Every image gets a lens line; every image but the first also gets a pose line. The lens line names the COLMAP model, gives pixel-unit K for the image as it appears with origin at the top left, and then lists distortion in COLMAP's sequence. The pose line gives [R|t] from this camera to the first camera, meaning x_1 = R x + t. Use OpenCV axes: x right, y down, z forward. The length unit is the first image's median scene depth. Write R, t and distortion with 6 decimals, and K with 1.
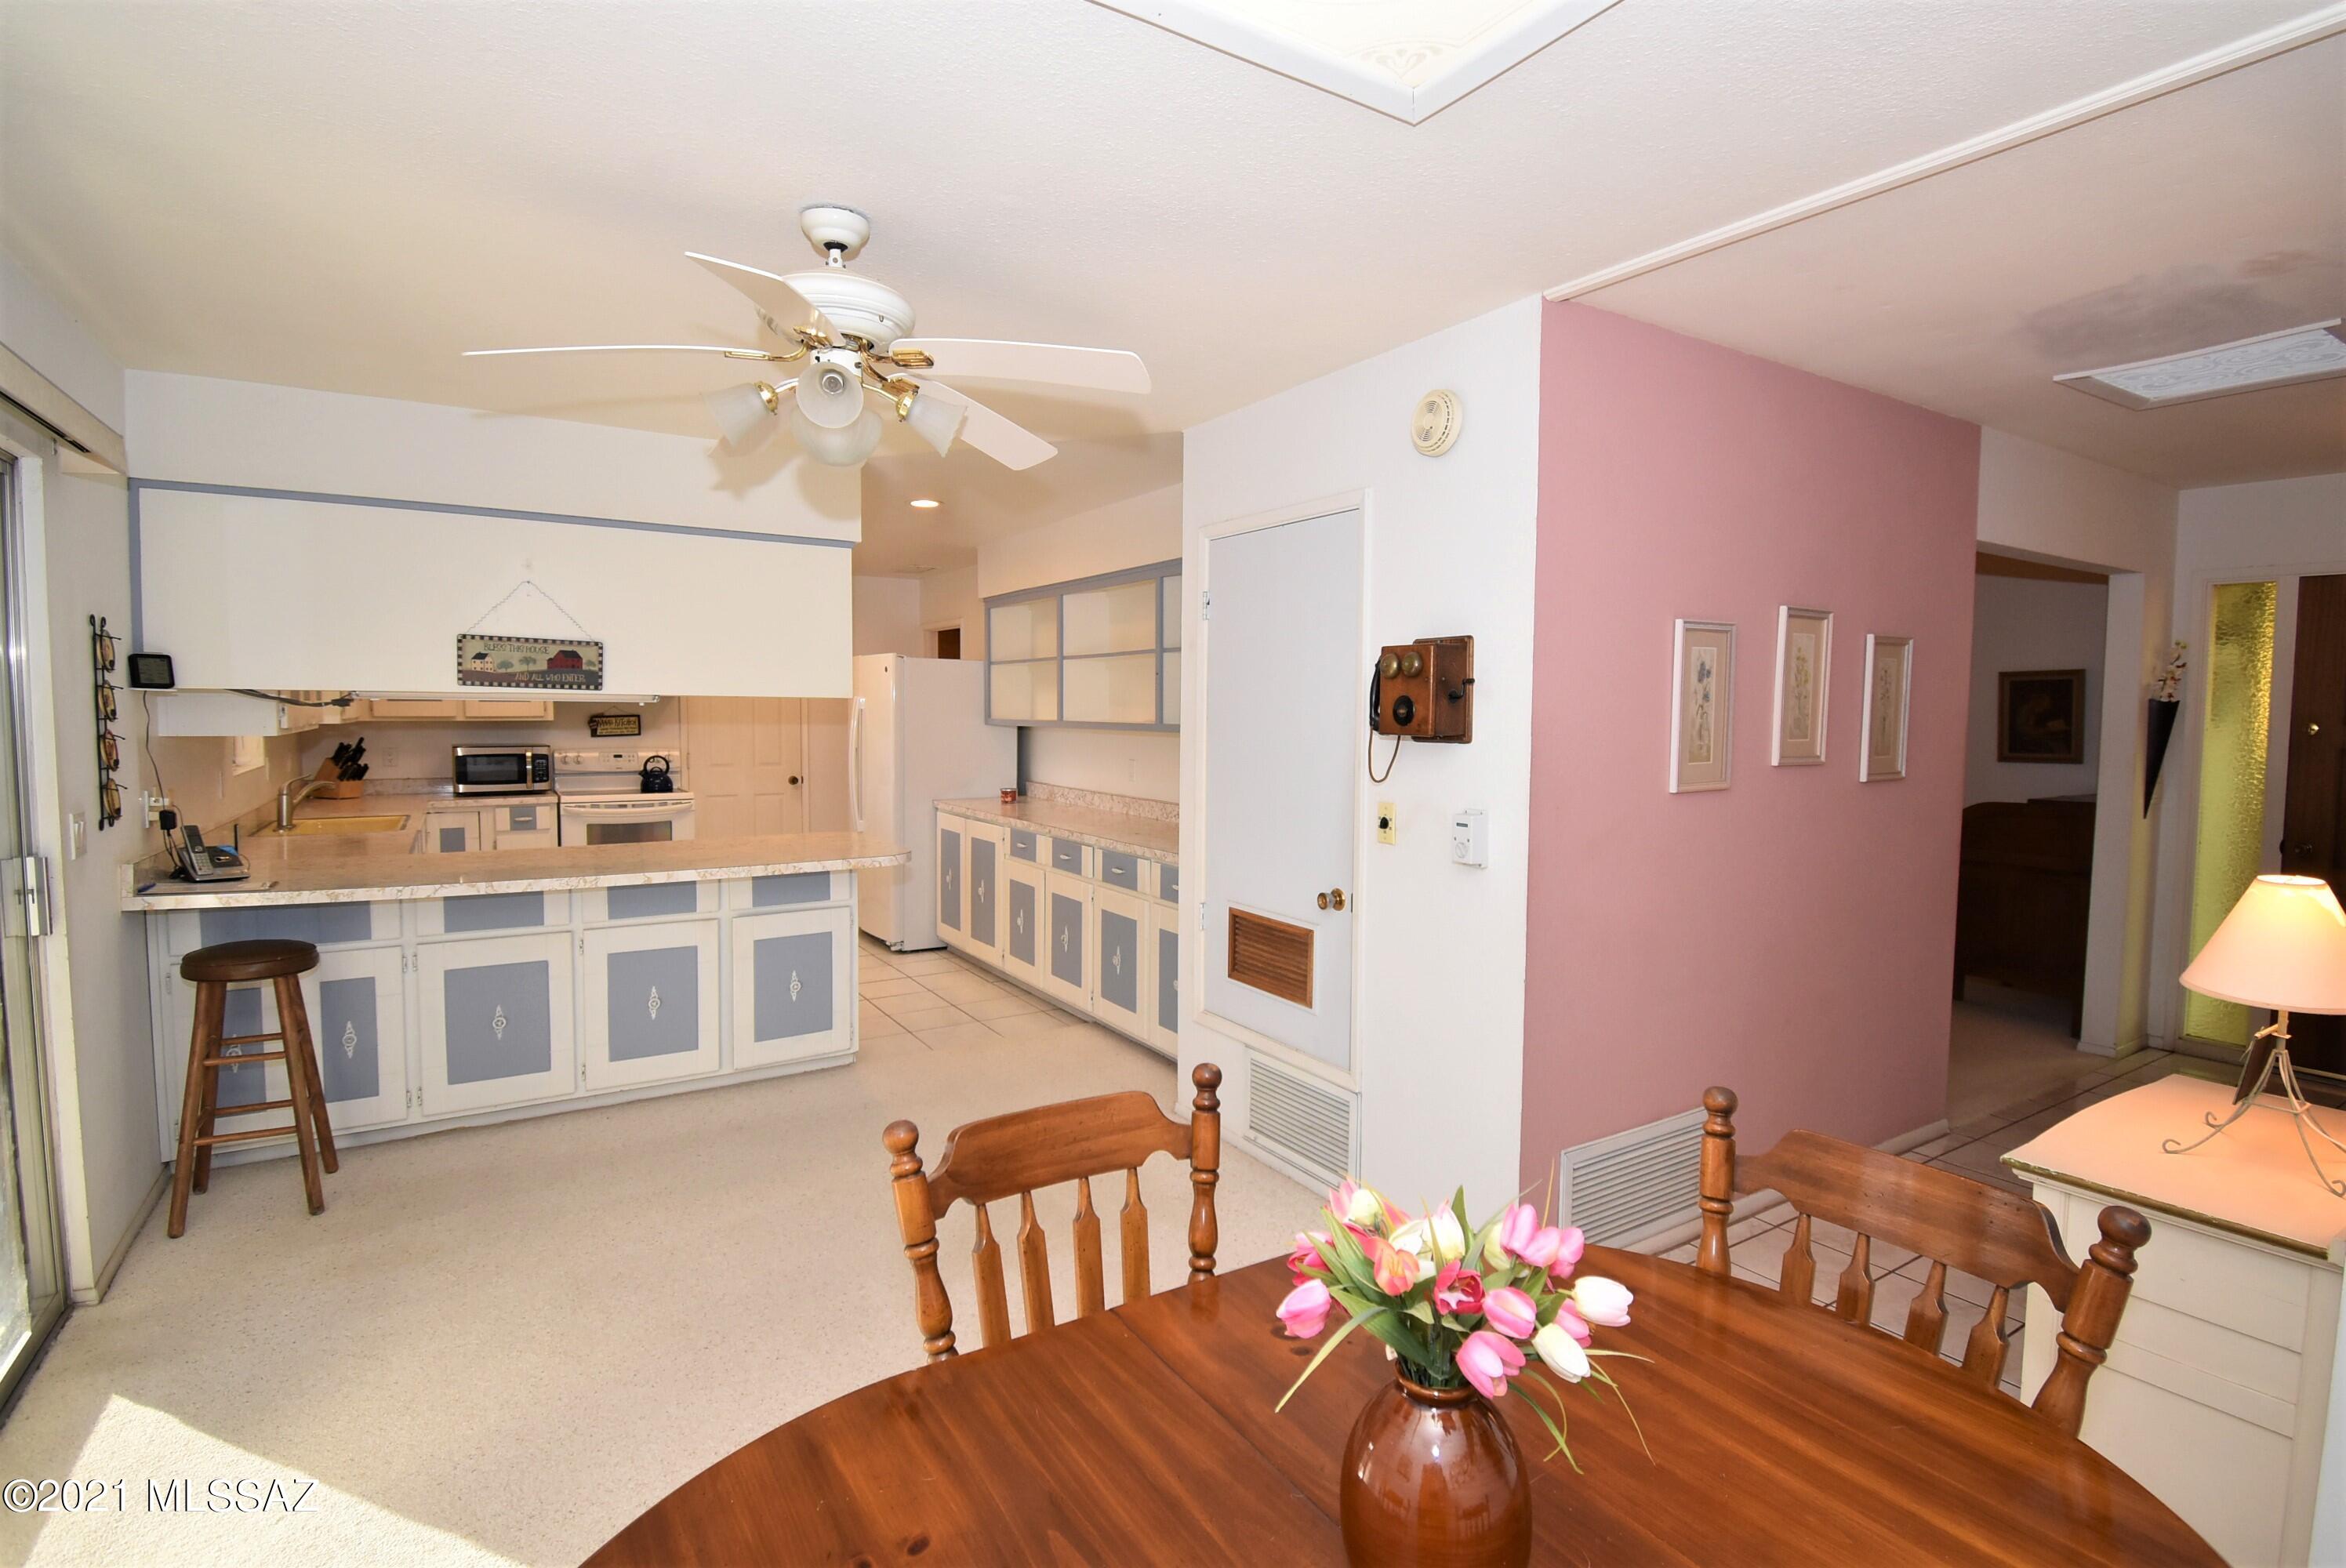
lens RADIAL K [[1123.9, 0, 1174.0], [0, 1123.9, 784.6], [0, 0, 1]] dist [-0.000196, -0.000026]
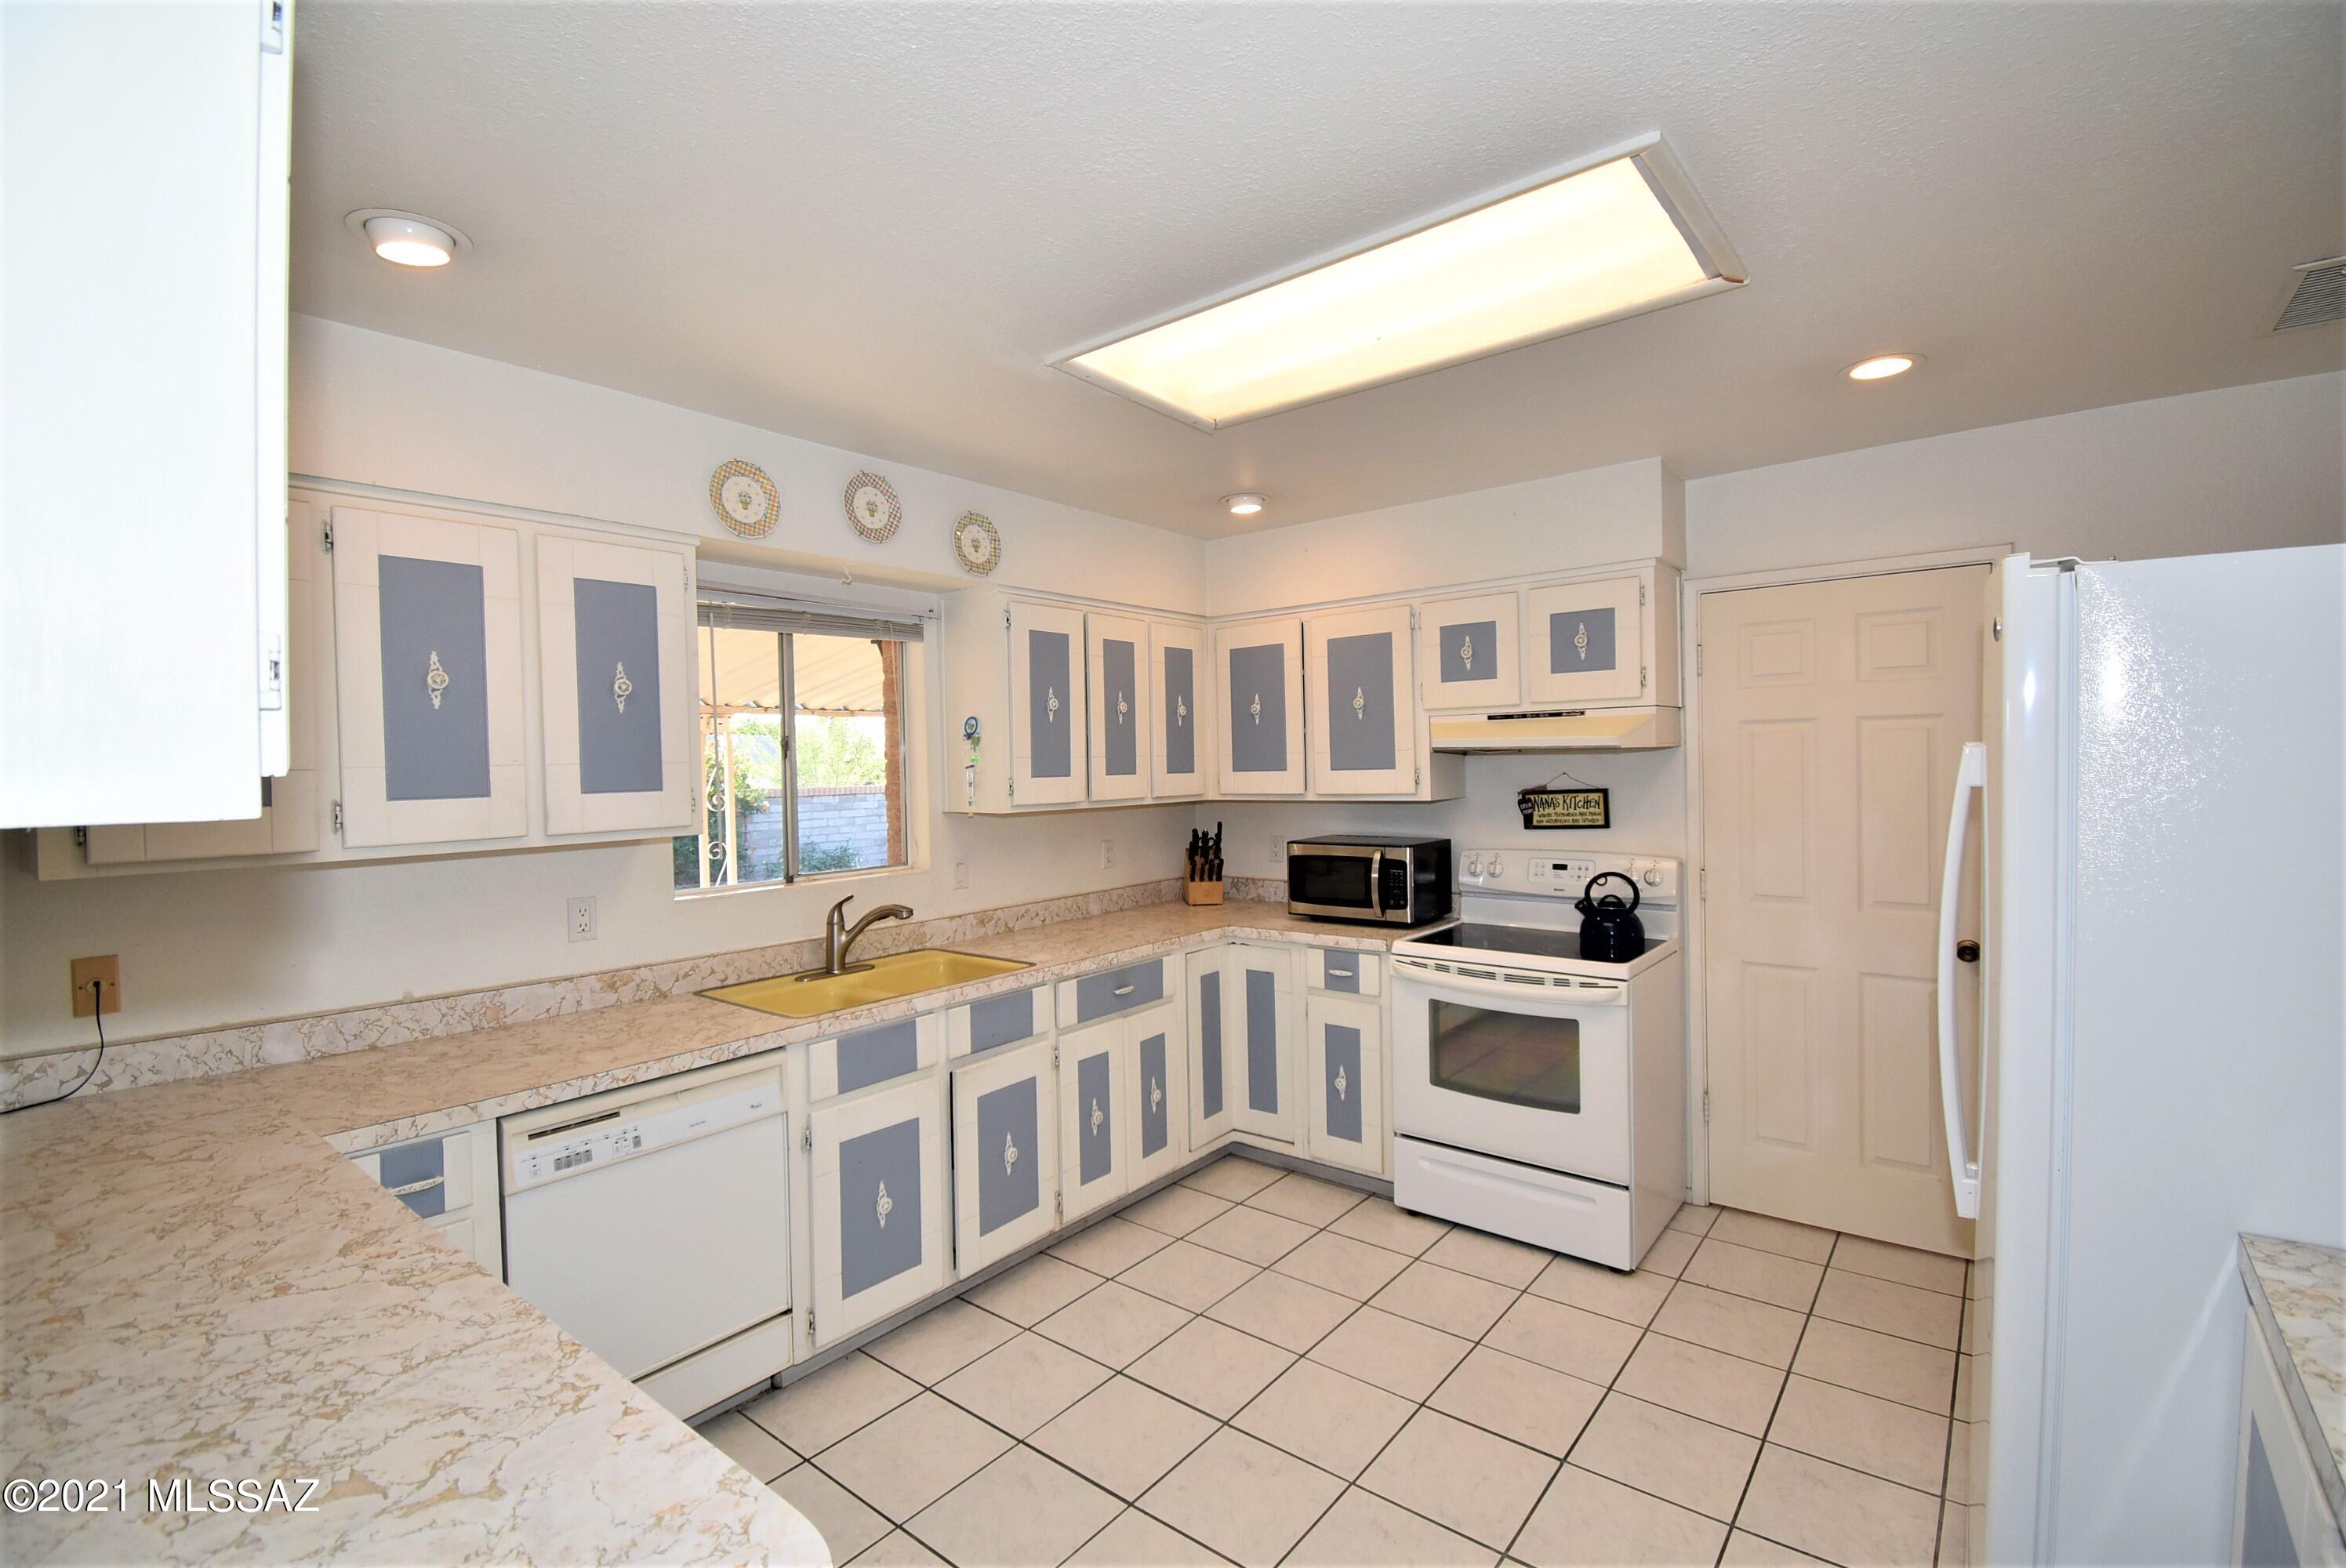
lens RADIAL K [[1050.5, 0, 1183.5], [0, 1050.5, 773.6], [0, 0, 1]] dist [-0.001967, -0.003577]
pose [[0.323976, -0.005770, -0.946048, -0.093078], [-0.041320, 0.998941, -0.020243, -0.055445], [0.945163, 0.045648, 0.323394, 0.724857]]
